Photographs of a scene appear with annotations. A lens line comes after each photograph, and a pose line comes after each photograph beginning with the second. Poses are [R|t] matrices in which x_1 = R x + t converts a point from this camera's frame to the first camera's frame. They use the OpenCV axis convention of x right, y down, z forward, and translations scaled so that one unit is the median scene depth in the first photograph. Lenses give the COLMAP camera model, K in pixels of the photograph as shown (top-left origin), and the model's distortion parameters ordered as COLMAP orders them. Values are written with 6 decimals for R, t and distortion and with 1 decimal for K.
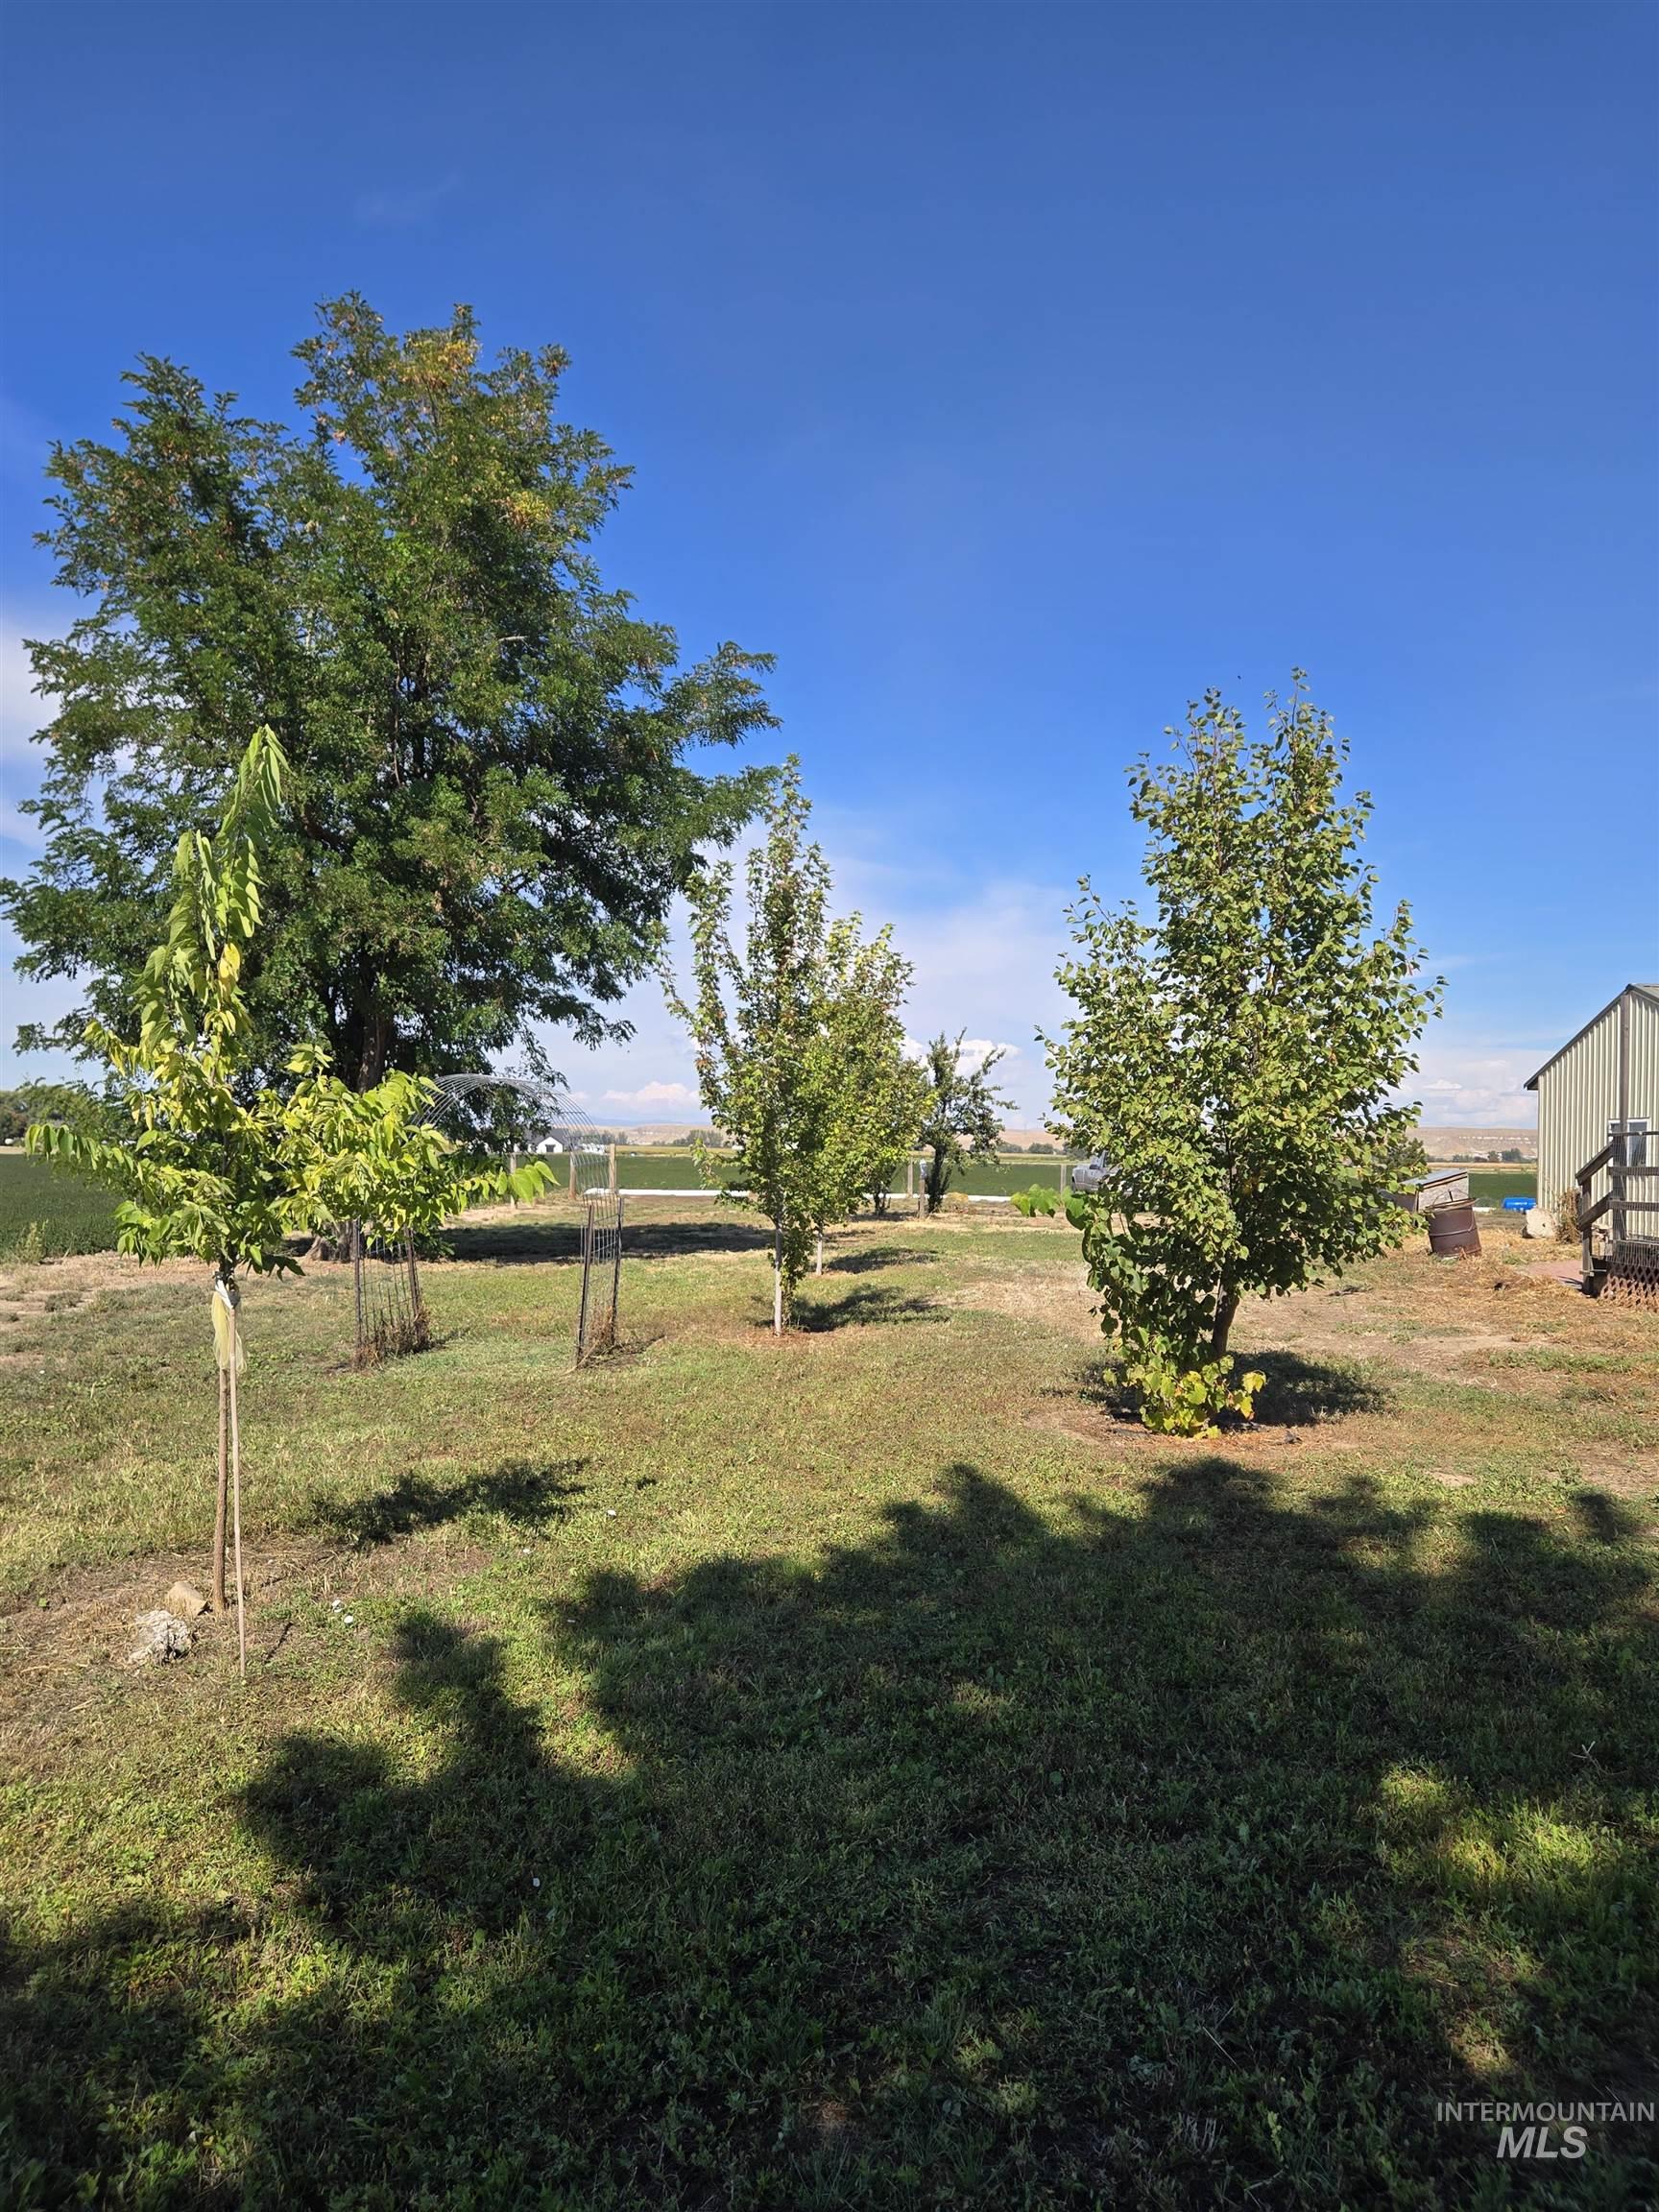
lens RADIAL K [[1481.6, 0, 835.3], [0, 1481.6, 1108.7], [0, 0, 1]] dist [0.053024, -0.038210]
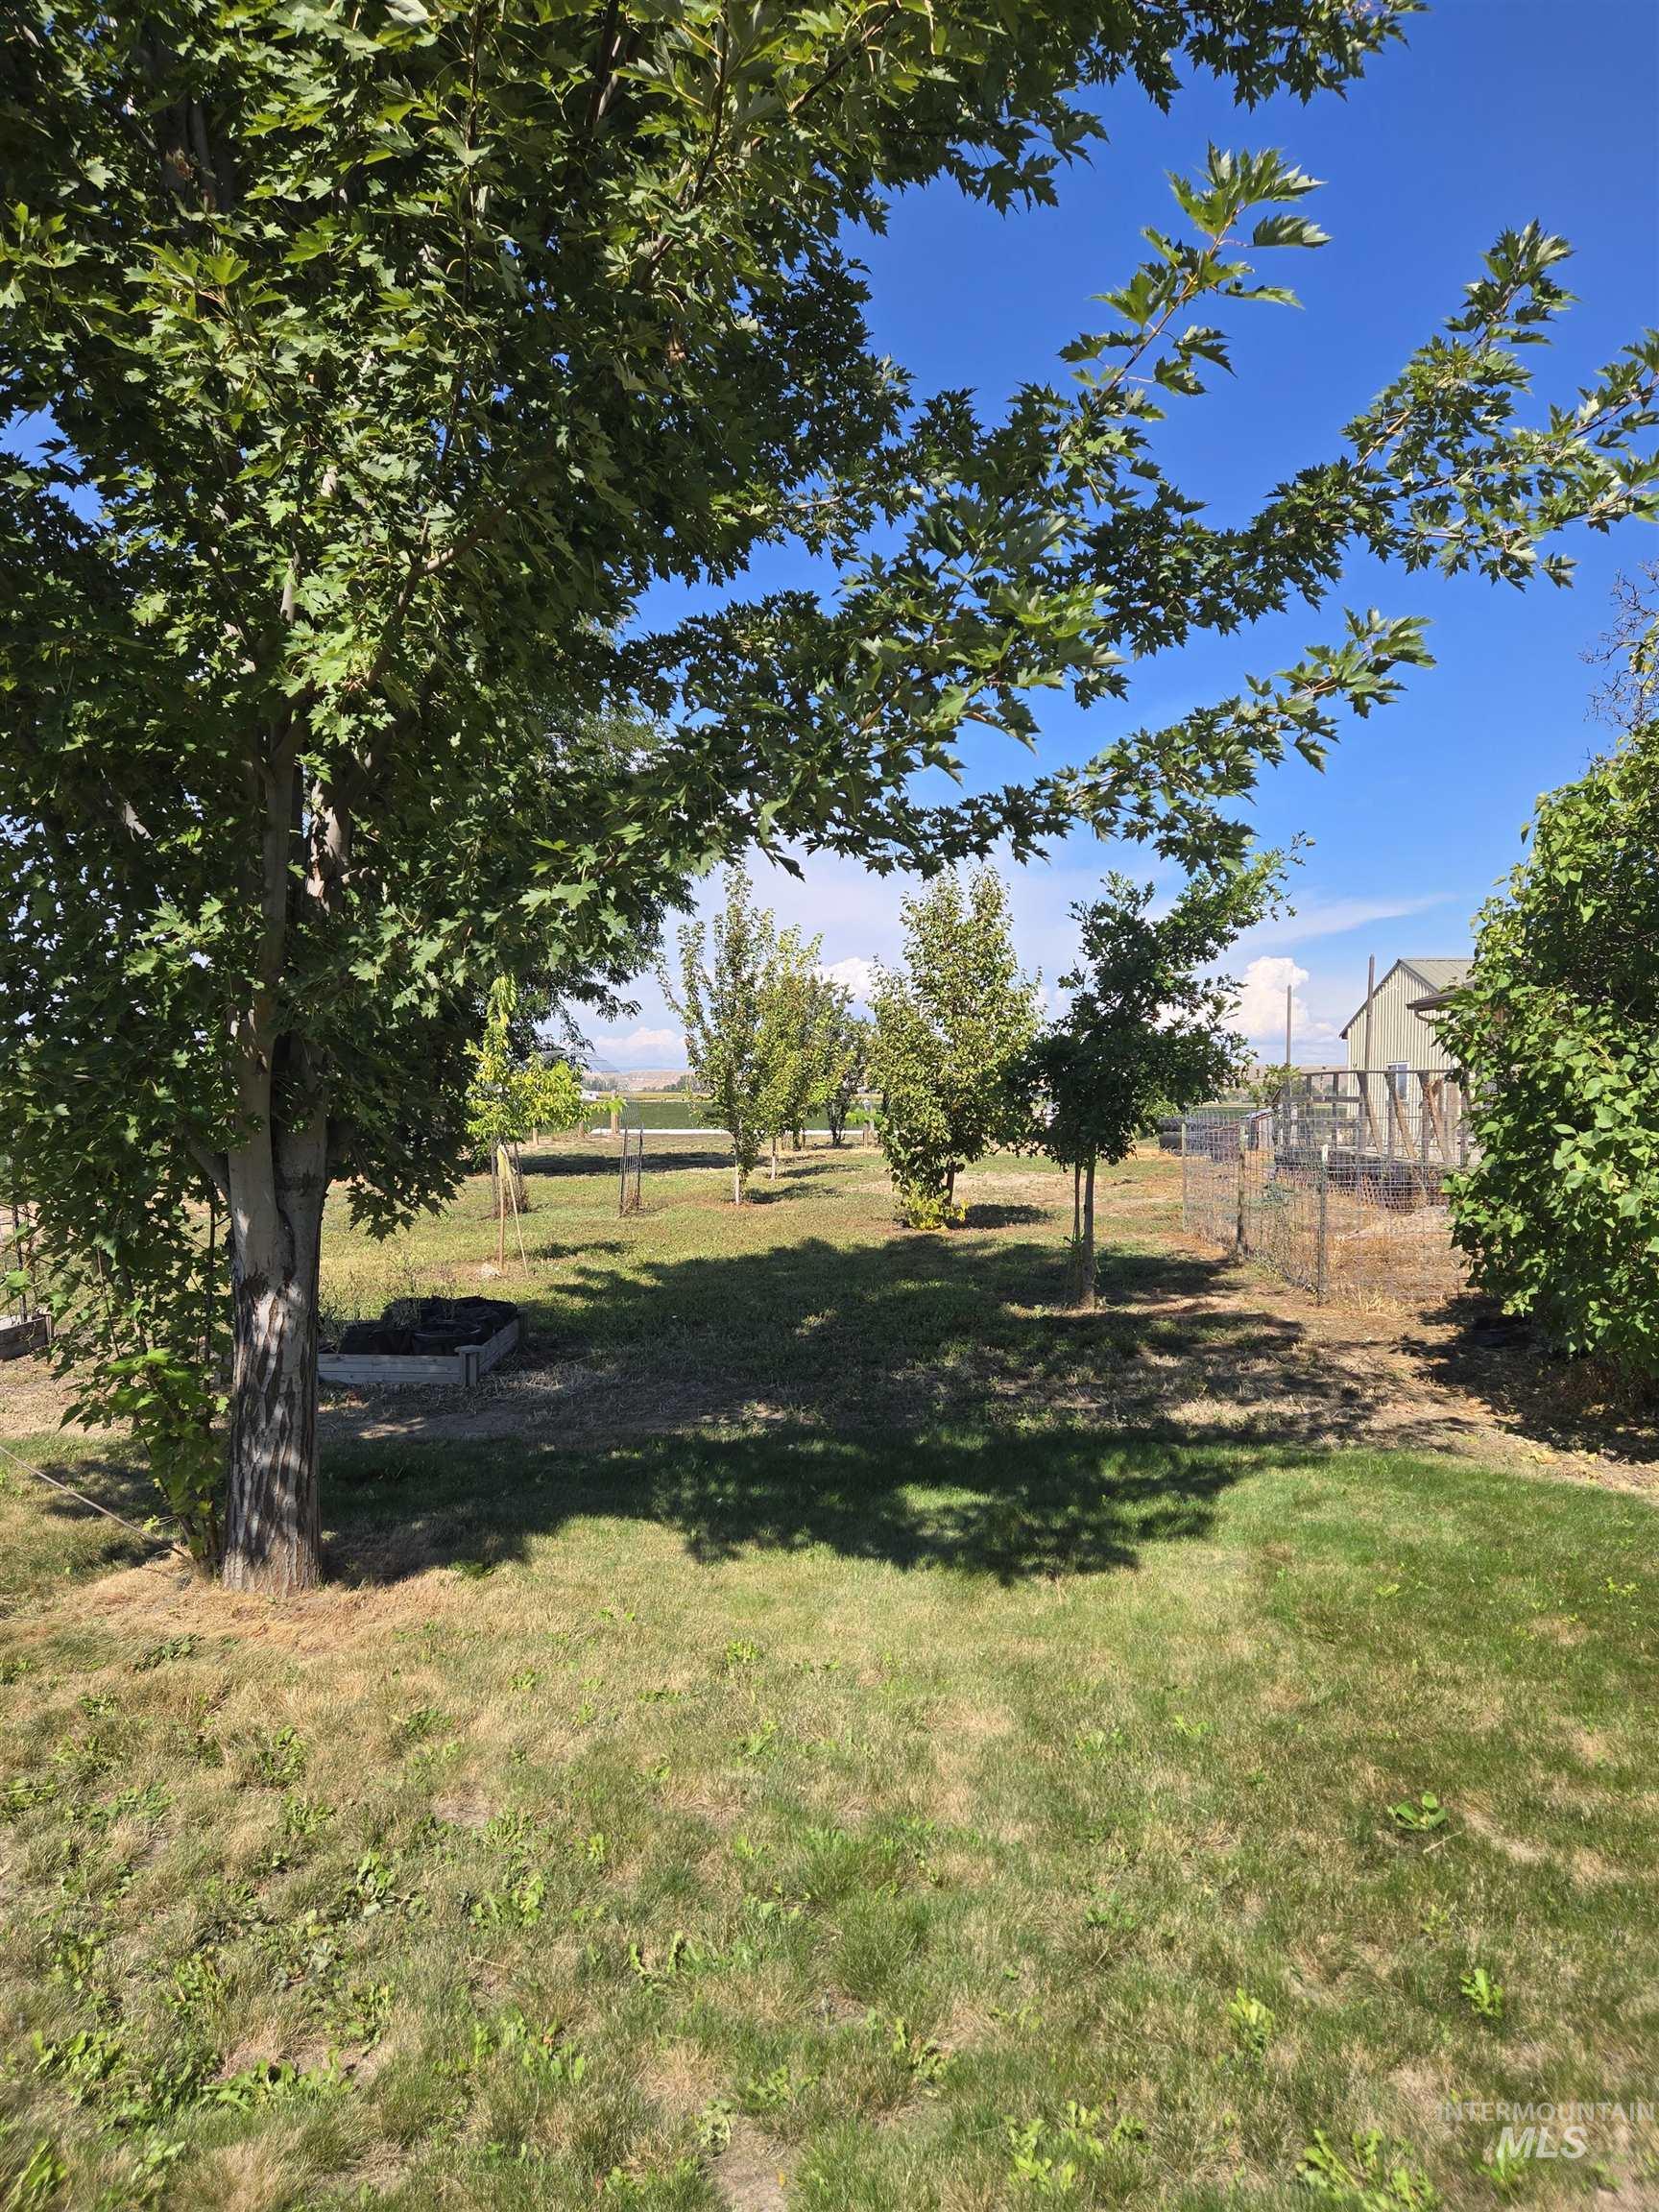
lens RADIAL K [[1481.6, 0, 824.2], [0, 1481.6, 1104.6], [0, 0, 1]] dist [0.053024, -0.038210]
pose [[0.999949, -0.010056, -0.001246, 0.052351], [0.010093, 0.999347, 0.034694, -0.012281], [0.000896, -0.034705, 0.999397, -0.547782]]
